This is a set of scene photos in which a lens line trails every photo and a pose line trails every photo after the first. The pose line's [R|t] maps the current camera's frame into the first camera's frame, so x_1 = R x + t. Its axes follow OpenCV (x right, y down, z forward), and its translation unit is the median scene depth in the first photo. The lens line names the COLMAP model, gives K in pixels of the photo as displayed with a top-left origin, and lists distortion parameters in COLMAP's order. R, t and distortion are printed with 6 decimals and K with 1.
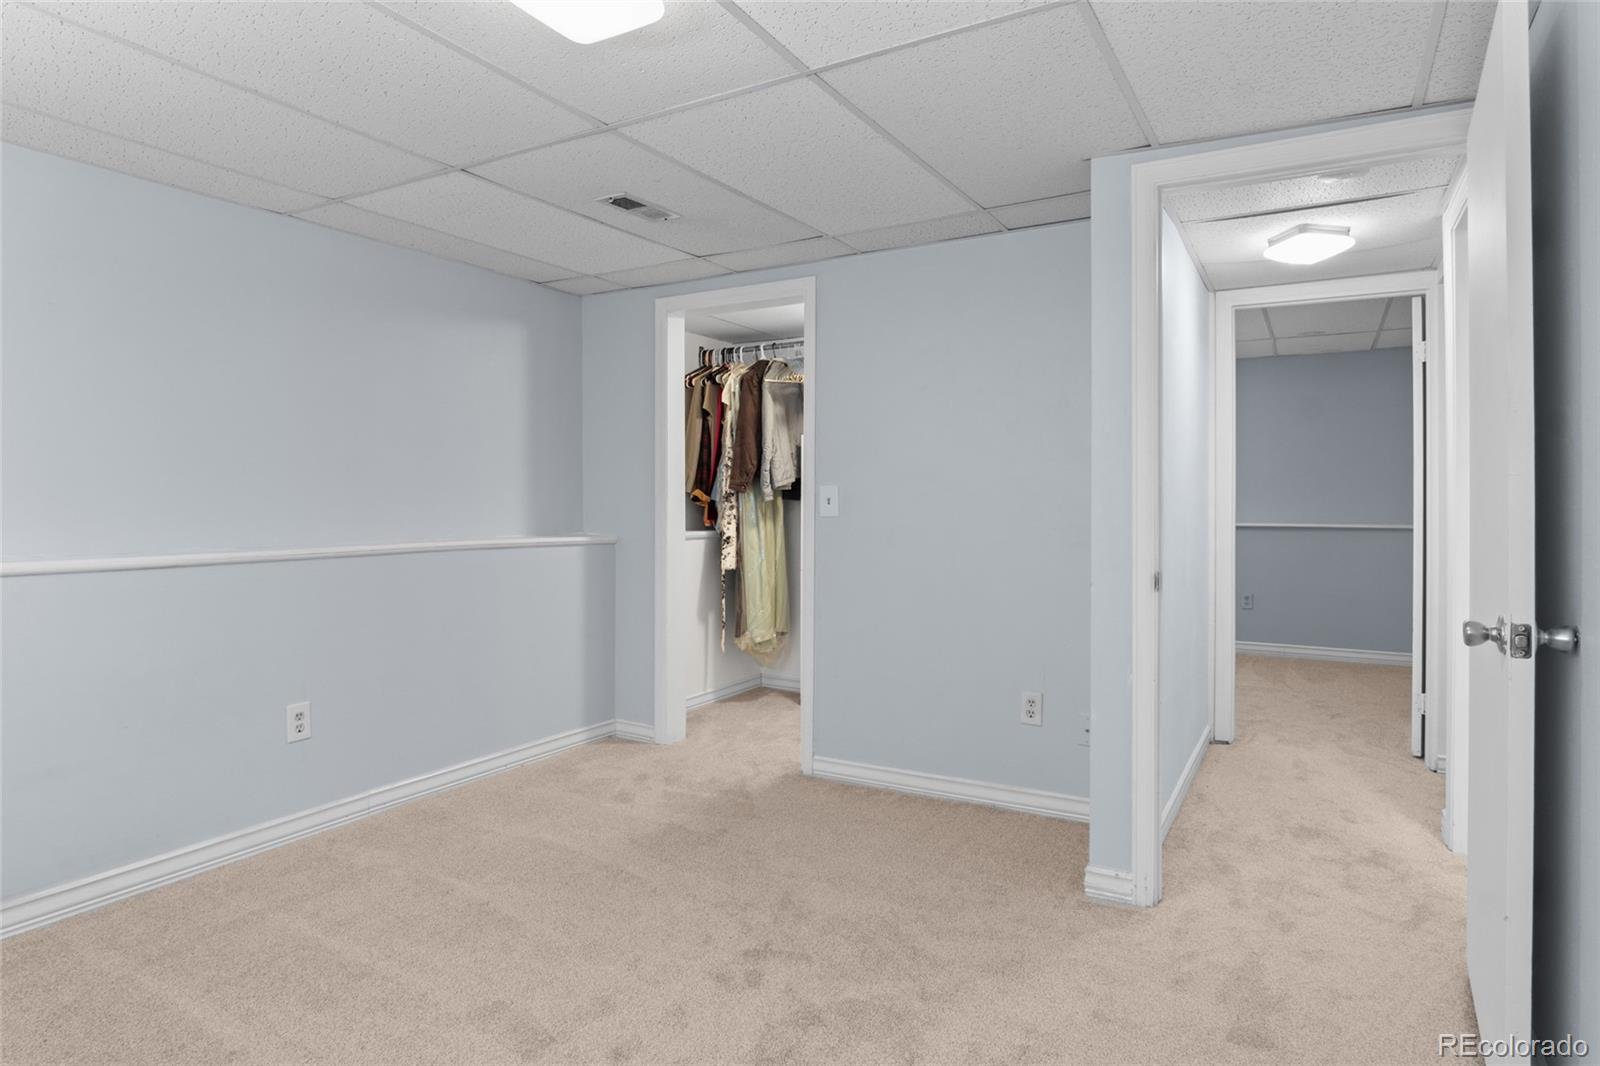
lens RADIAL K [[873.7, 0, 791.2], [0, 873.7, 519.9], [0, 0, 1]] dist [-0.028315, 0.009232]
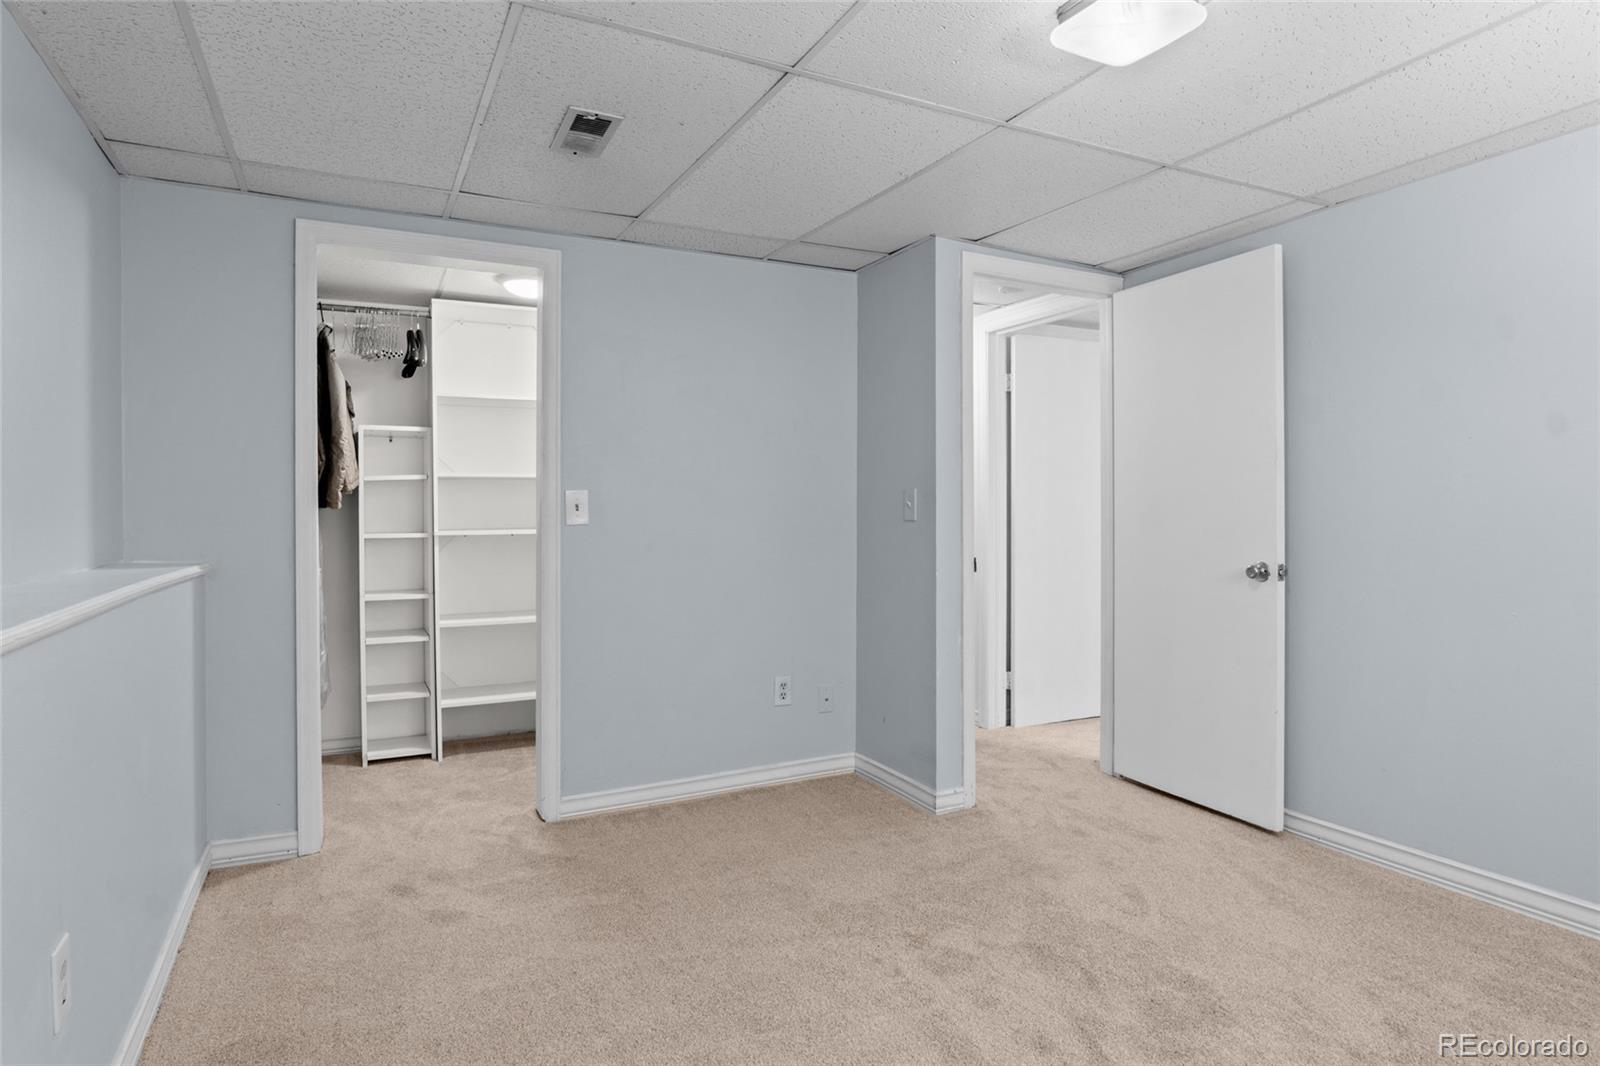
lens RADIAL K [[873.7, 0, 789.8], [0, 873.7, 533.0], [0, 0, 1]] dist [-0.028315, 0.009232]
pose [[0.549767, -0.026523, 0.834897, -0.634866], [0.023244, 0.999594, 0.016449, -0.005563], [-0.834995, 0.010363, 0.550160, 0.359720]]
